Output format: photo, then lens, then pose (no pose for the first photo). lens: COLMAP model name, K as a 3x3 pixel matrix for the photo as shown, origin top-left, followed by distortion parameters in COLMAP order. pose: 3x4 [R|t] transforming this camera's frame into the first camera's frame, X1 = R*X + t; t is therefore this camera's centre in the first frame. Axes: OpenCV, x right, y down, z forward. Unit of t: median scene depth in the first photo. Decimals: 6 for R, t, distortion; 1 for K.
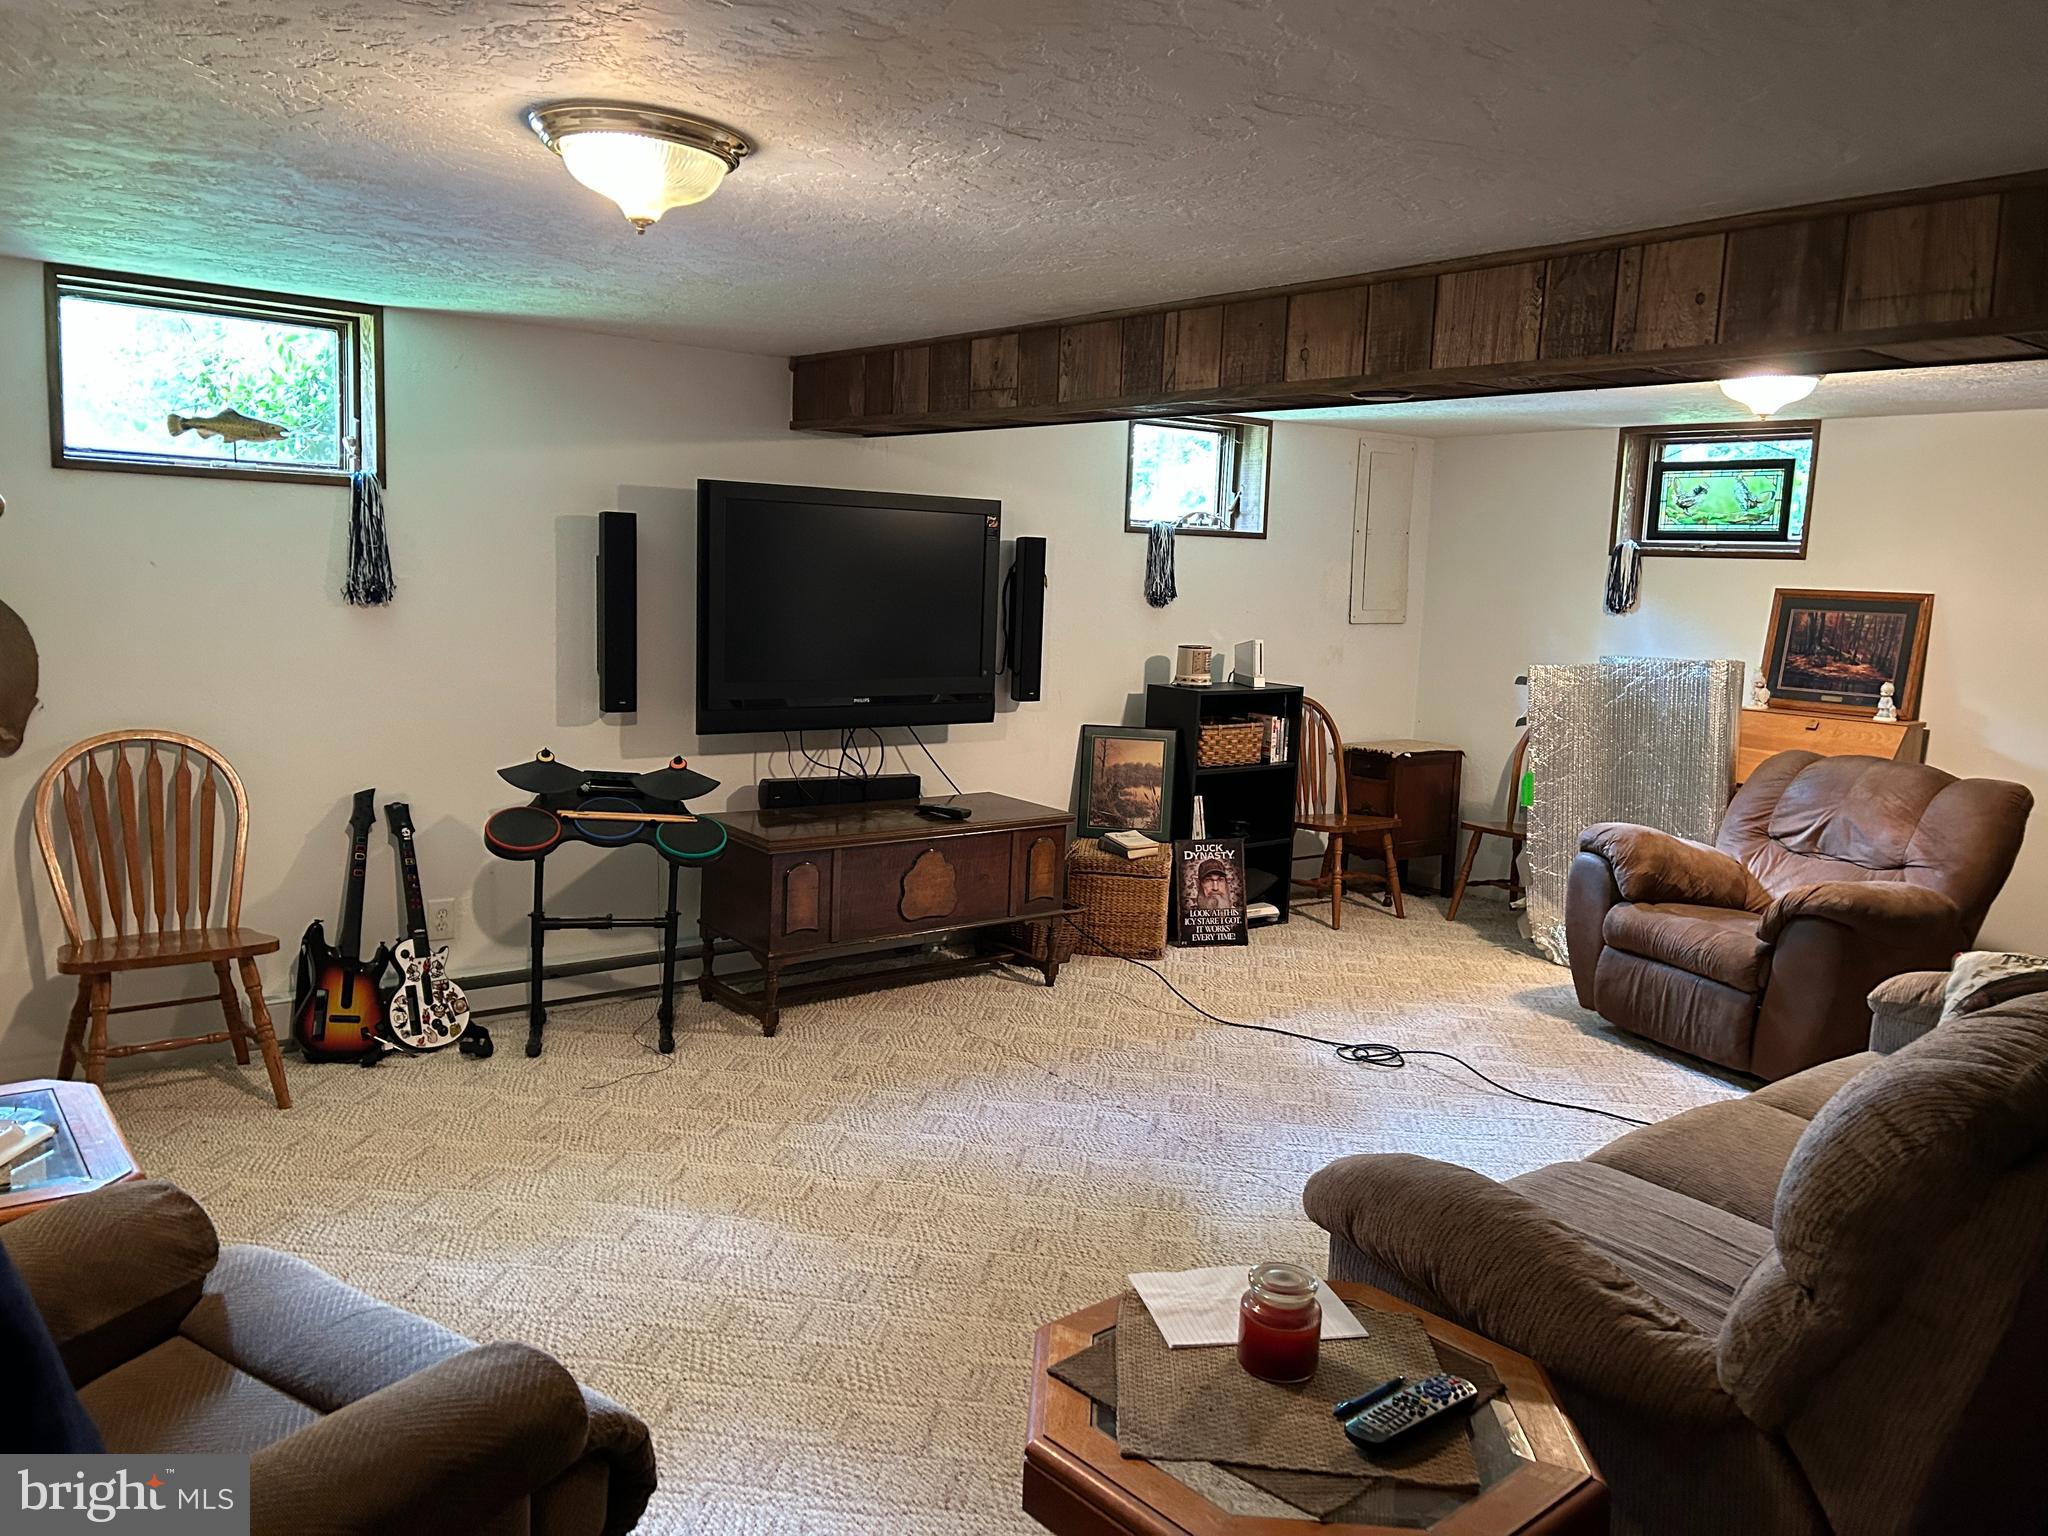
lens RADIAL K [[1546.2, 0, 1024.0], [0, 1546.2, 768.0], [0, 0, 1]] dist [0.010430, 0.001622]
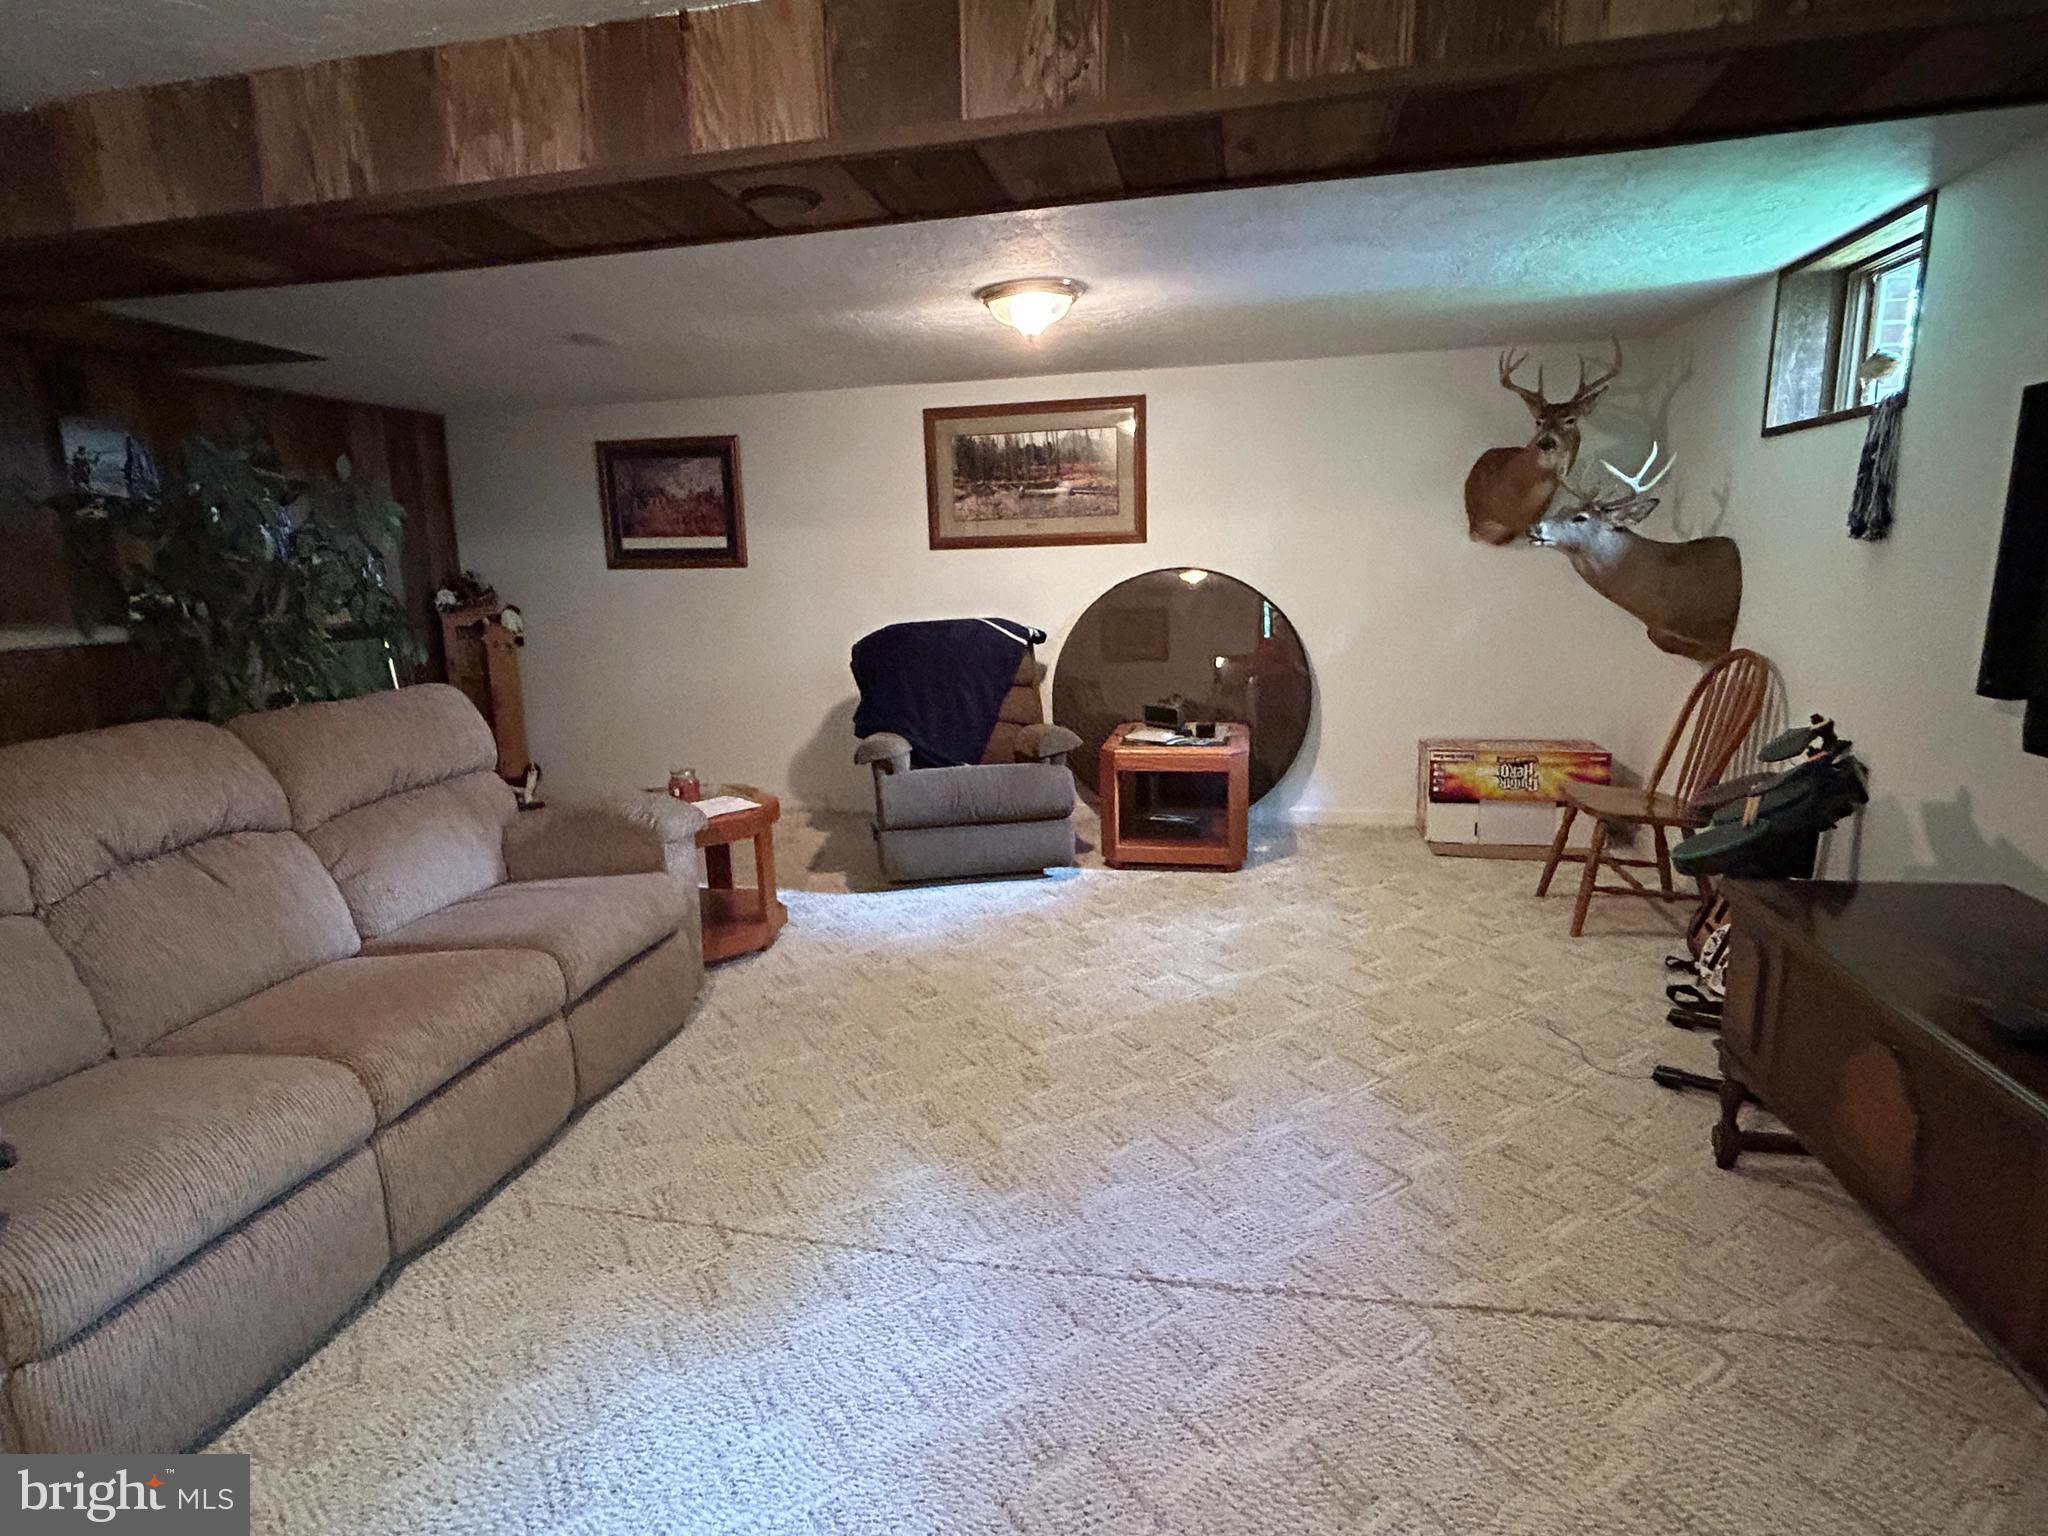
lens RADIAL K [[1096.2, 0, 1024.0], [0, 1096.2, 768.0], [0, 0, 1]] dist [0.002881, 0.001205]
pose [[-0.778464, 0.106426, -0.618601, 0.404447], [-0.080789, 0.960336, 0.266886, -0.114869], [0.622469, 0.257737, -0.738989, 1.251554]]
